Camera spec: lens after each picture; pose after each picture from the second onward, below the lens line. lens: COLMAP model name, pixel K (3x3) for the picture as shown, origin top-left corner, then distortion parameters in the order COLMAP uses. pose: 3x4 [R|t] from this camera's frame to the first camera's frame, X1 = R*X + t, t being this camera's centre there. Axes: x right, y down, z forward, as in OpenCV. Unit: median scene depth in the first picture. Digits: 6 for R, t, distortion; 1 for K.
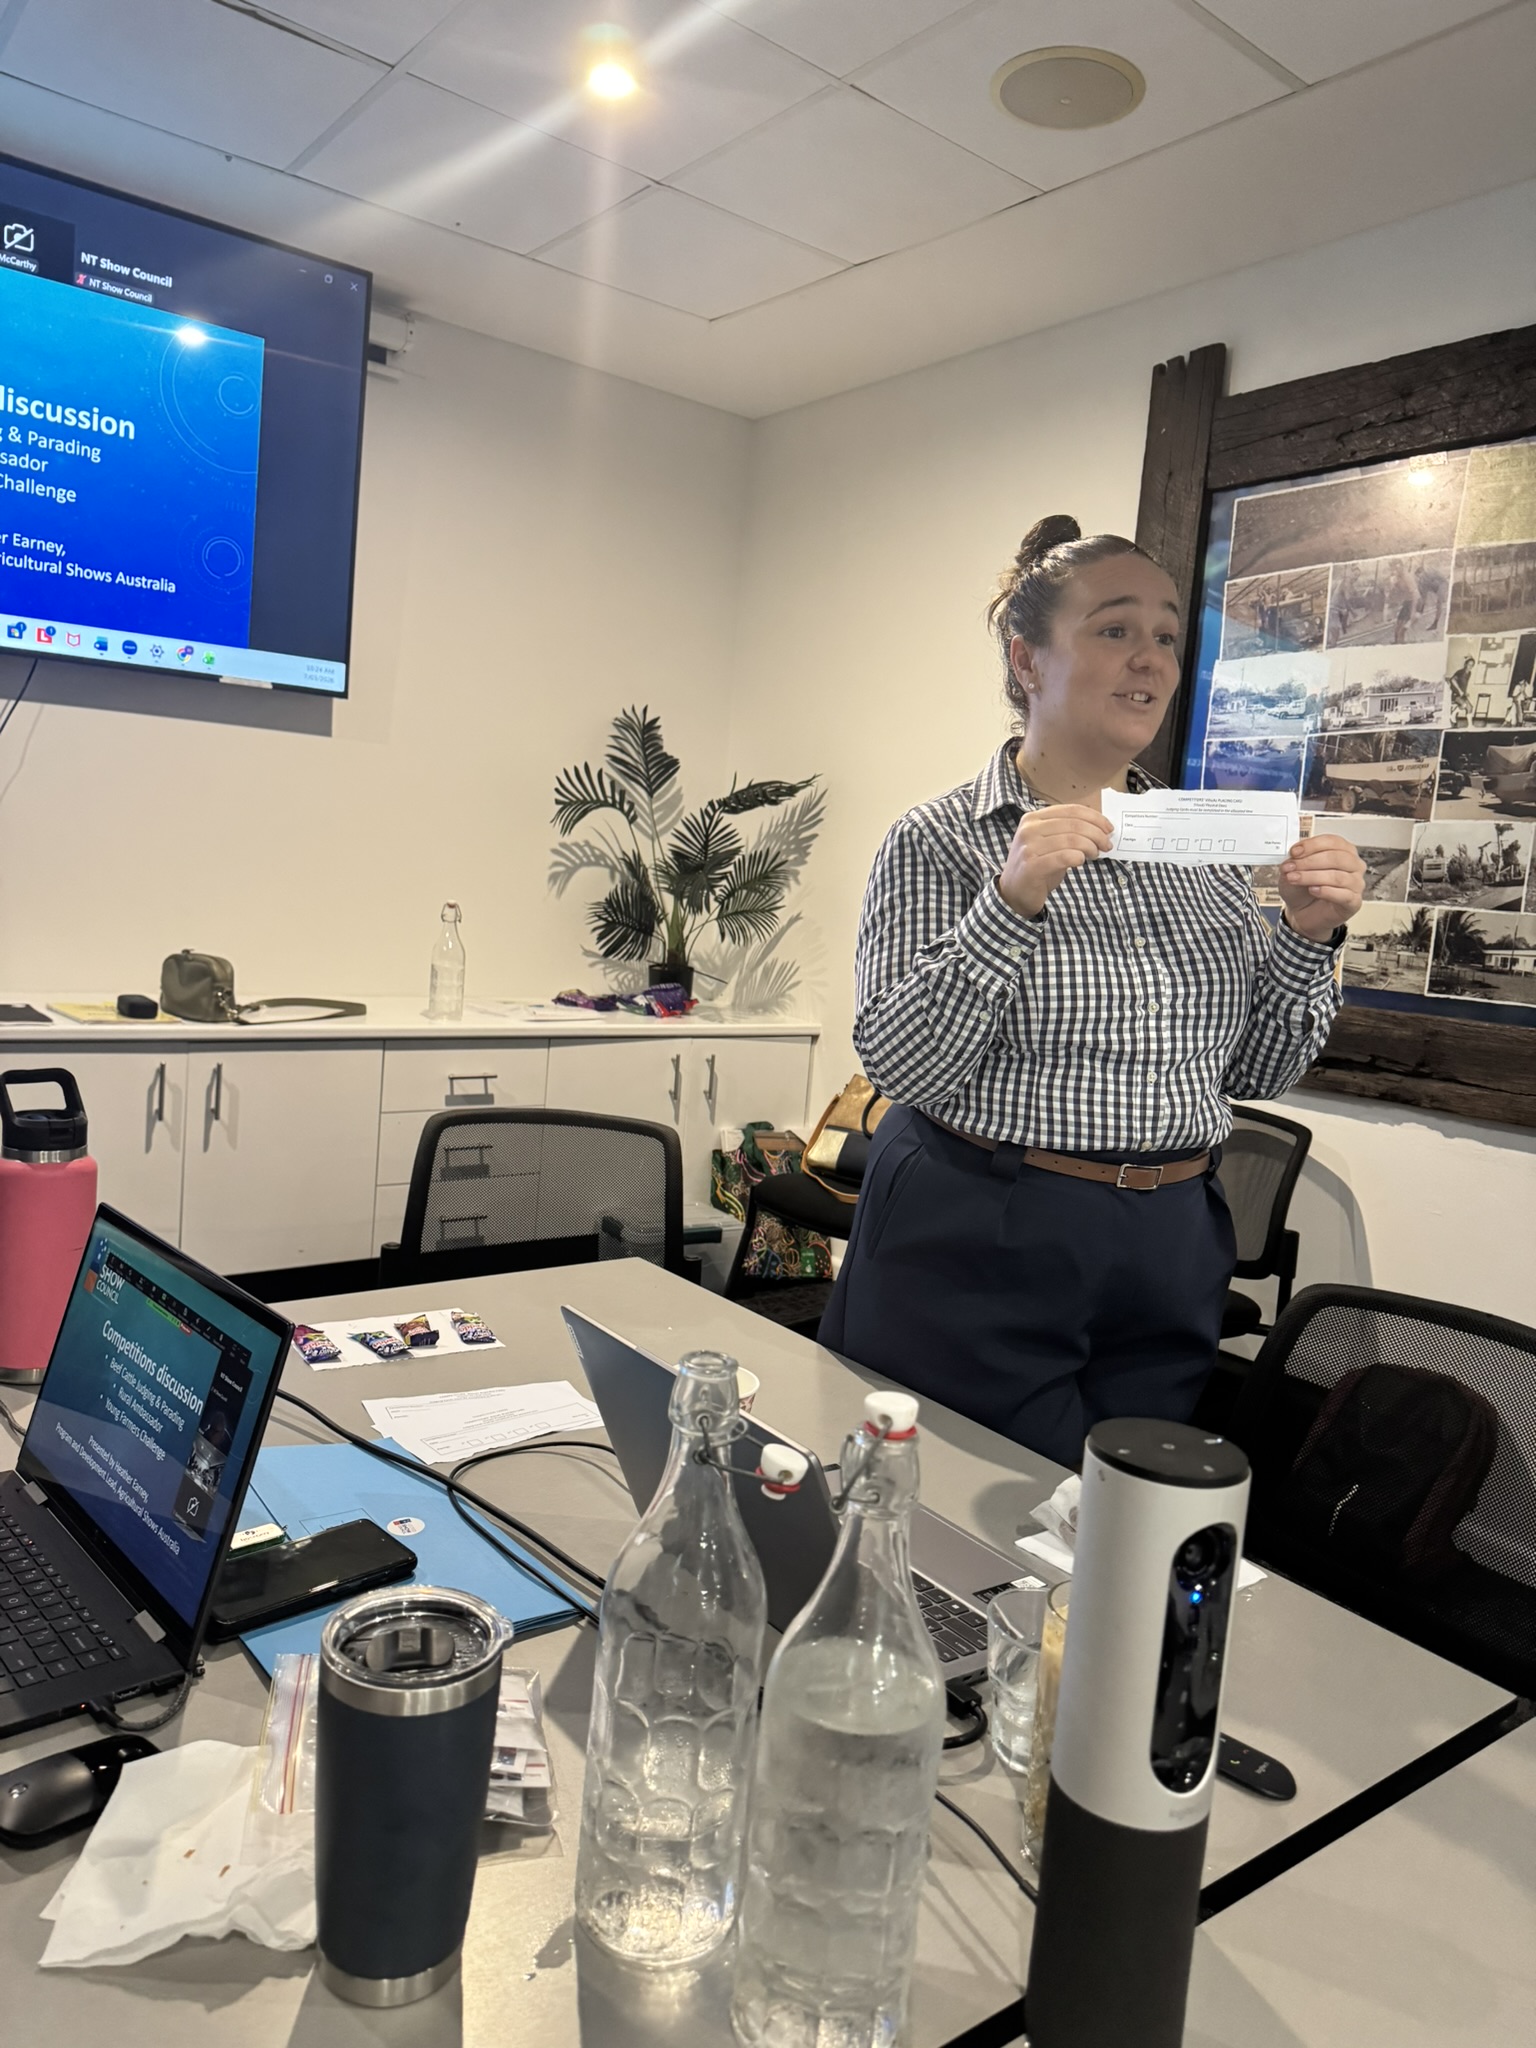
lens RADIAL K [[1435.9, 0, 765.6], [0, 1435.9, 1028.9], [0, 0, 1]] dist [-0.008717, 0.001200]
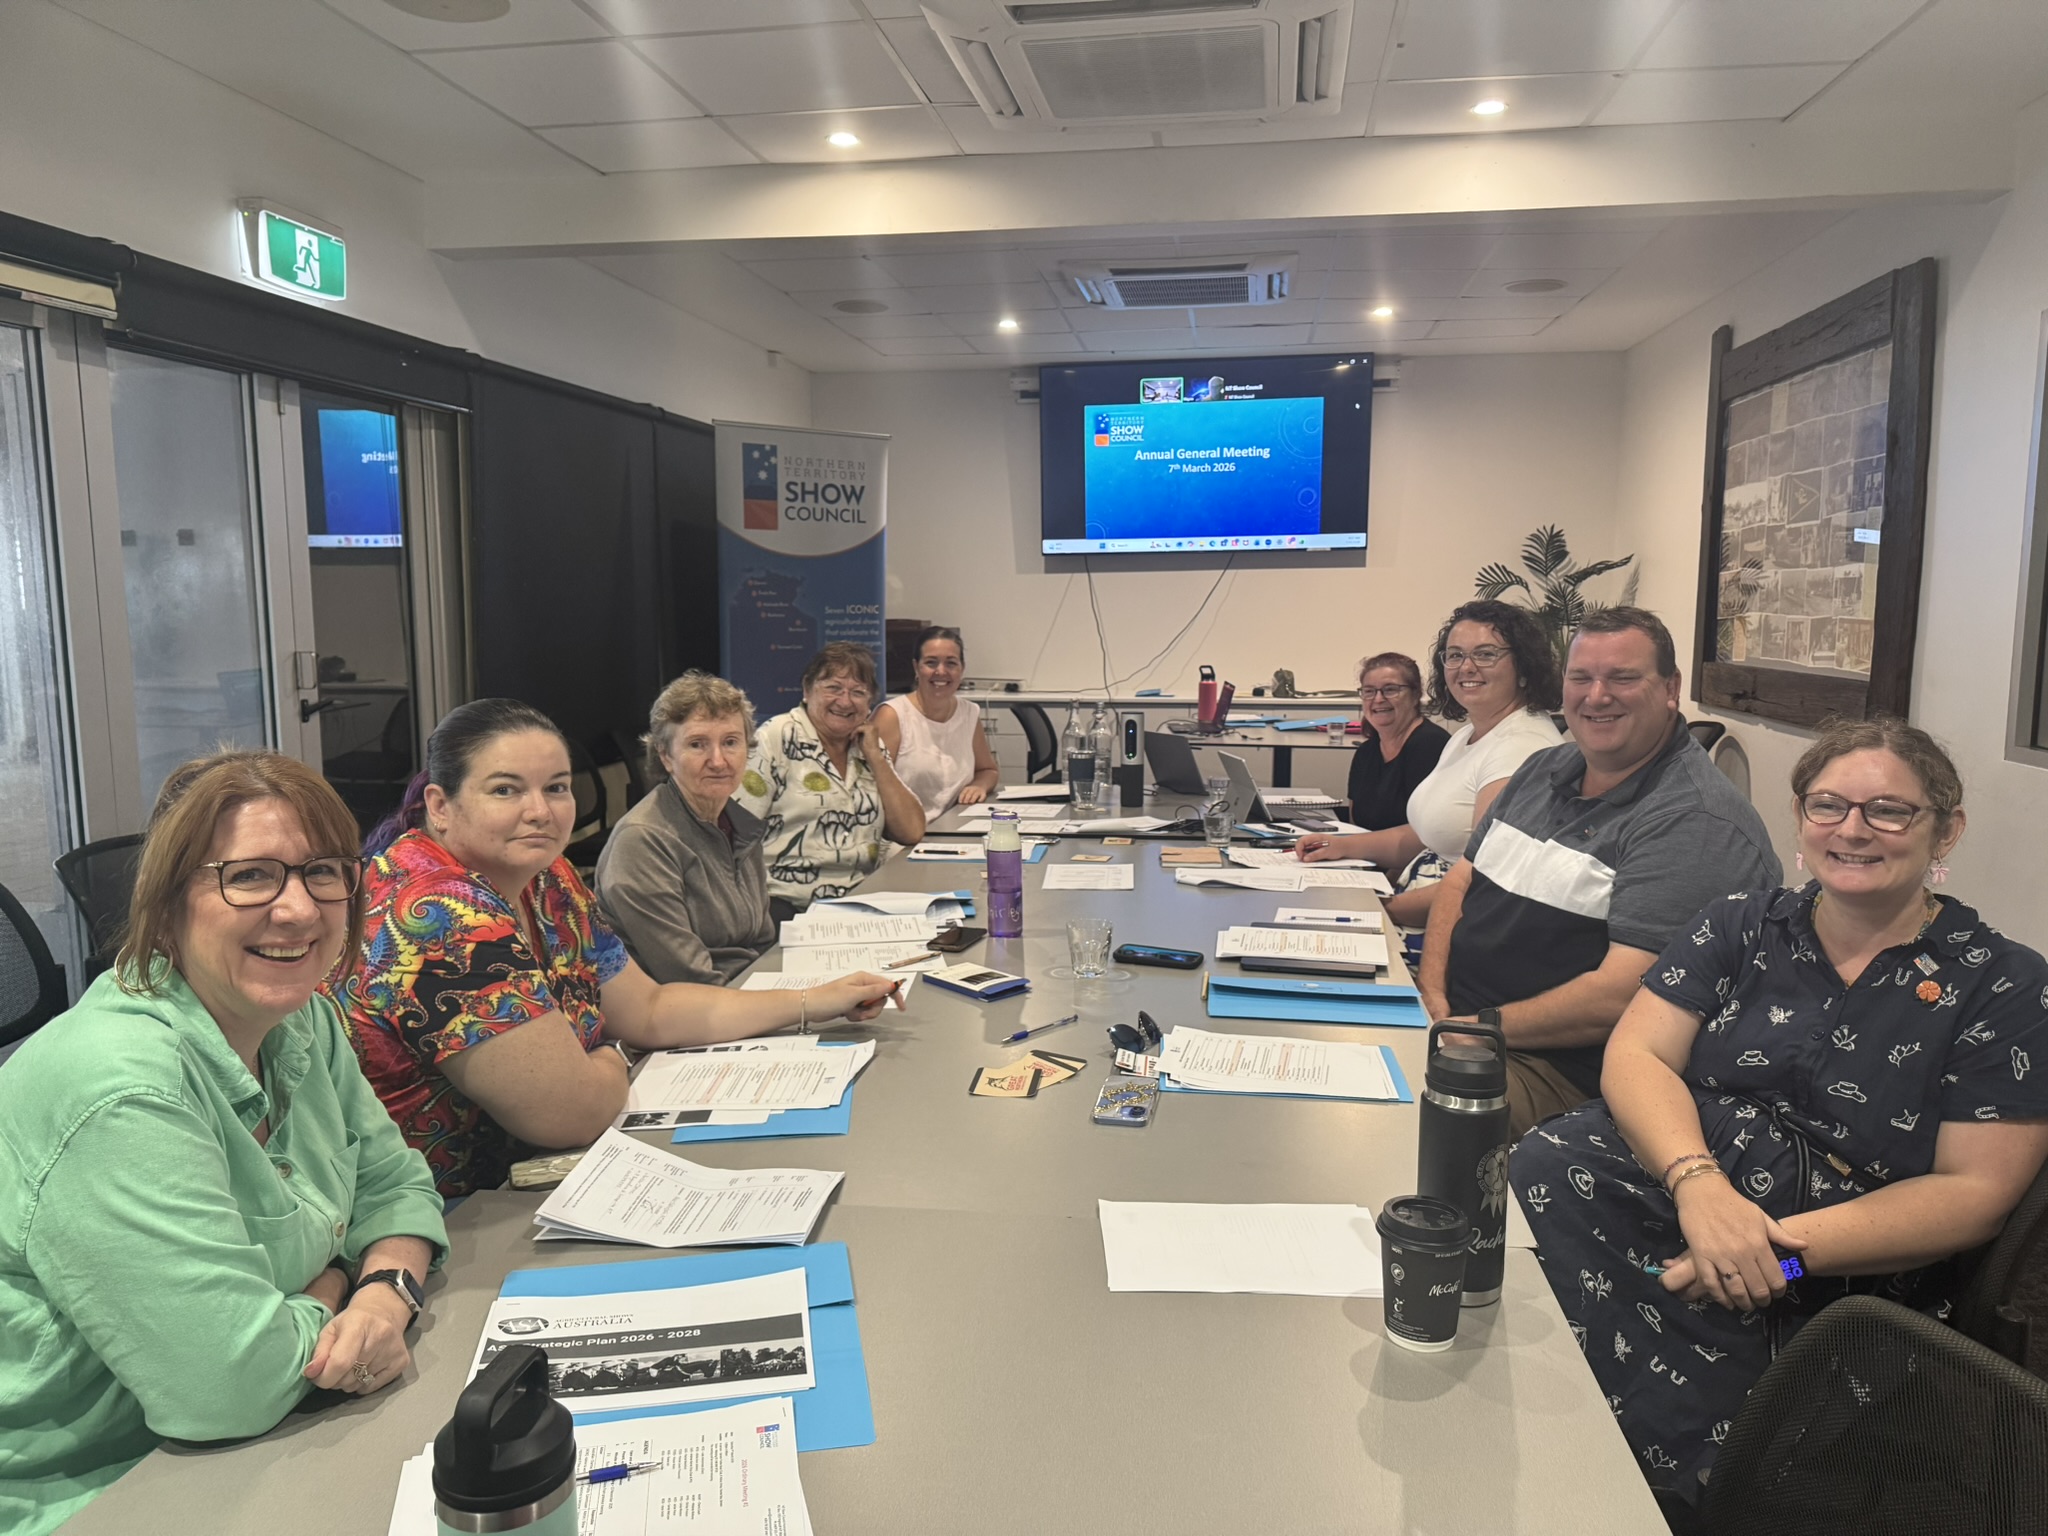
lens RADIAL K [[1435.9, 0, 1033.5], [0, 1435.9, 779.8], [0, 0, 1]] dist [-0.008717, 0.001200]
pose [[0.693642, 0.008908, -0.720265, 1.036167], [-0.015201, 0.999882, -0.002273, 0.142480], [0.720160, 0.012525, 0.693695, -0.951081]]
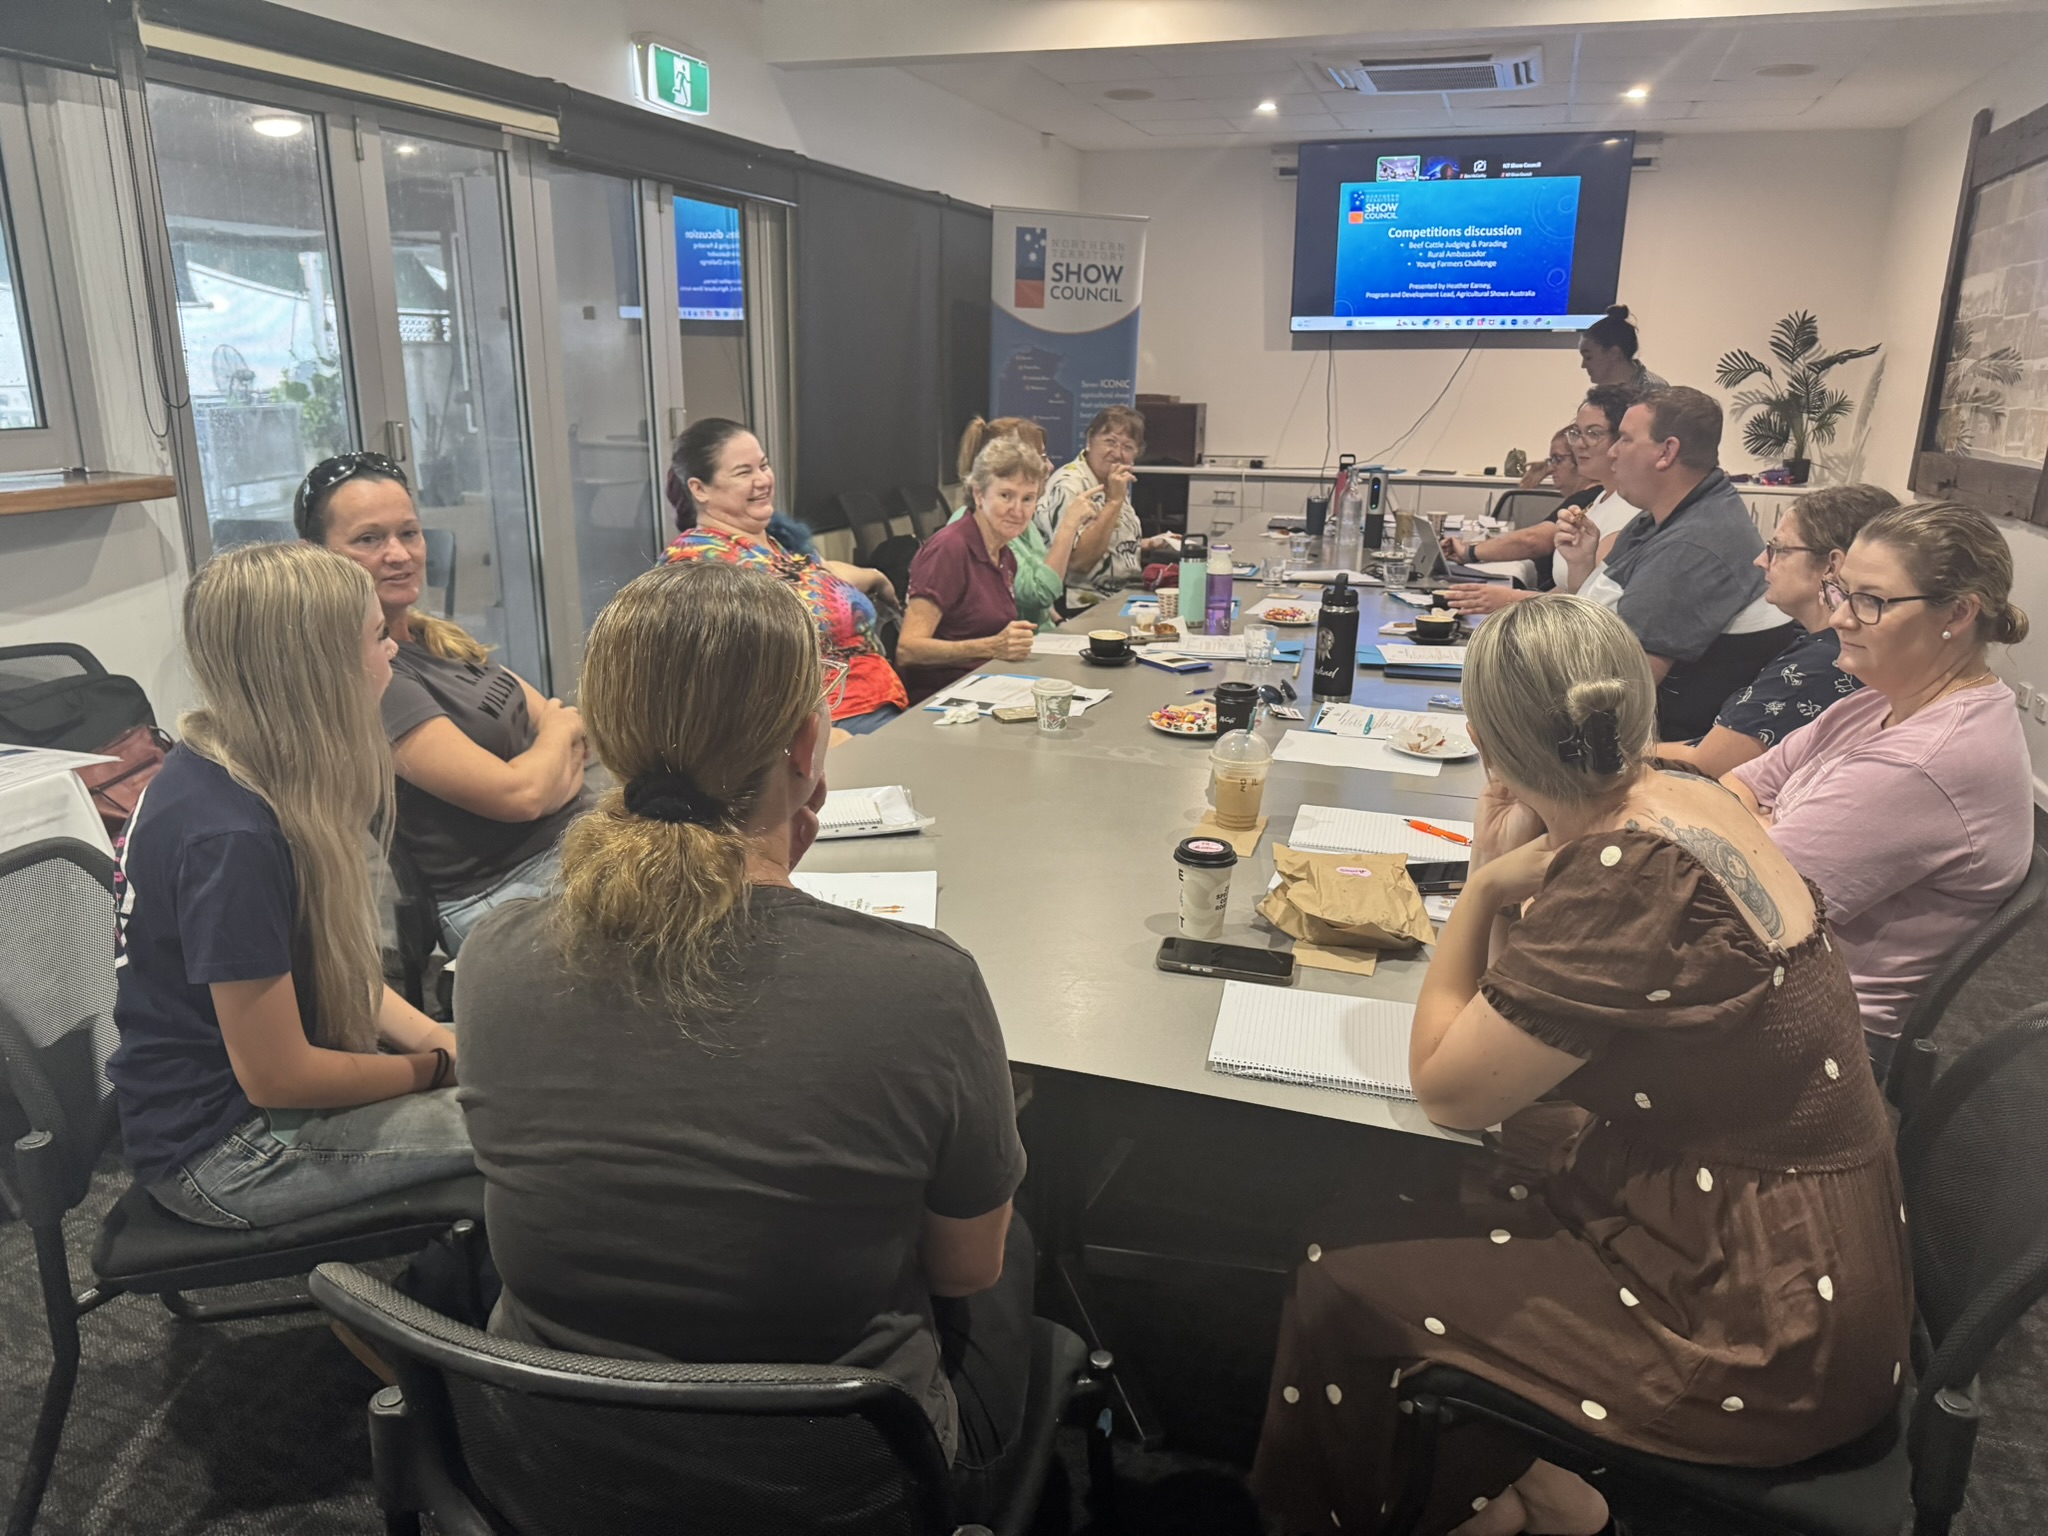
lens RADIAL K [[1435.9, 0, 1010.5], [0, 1435.9, 771.8], [0, 0, 1]] dist [-0.008717, 0.001200]
pose [[0.544290, 0.158002, -0.823883, 1.257491], [-0.058456, 0.986859, 0.150639, 0.174713], [0.836858, -0.033831, 0.546374, -1.102828]]
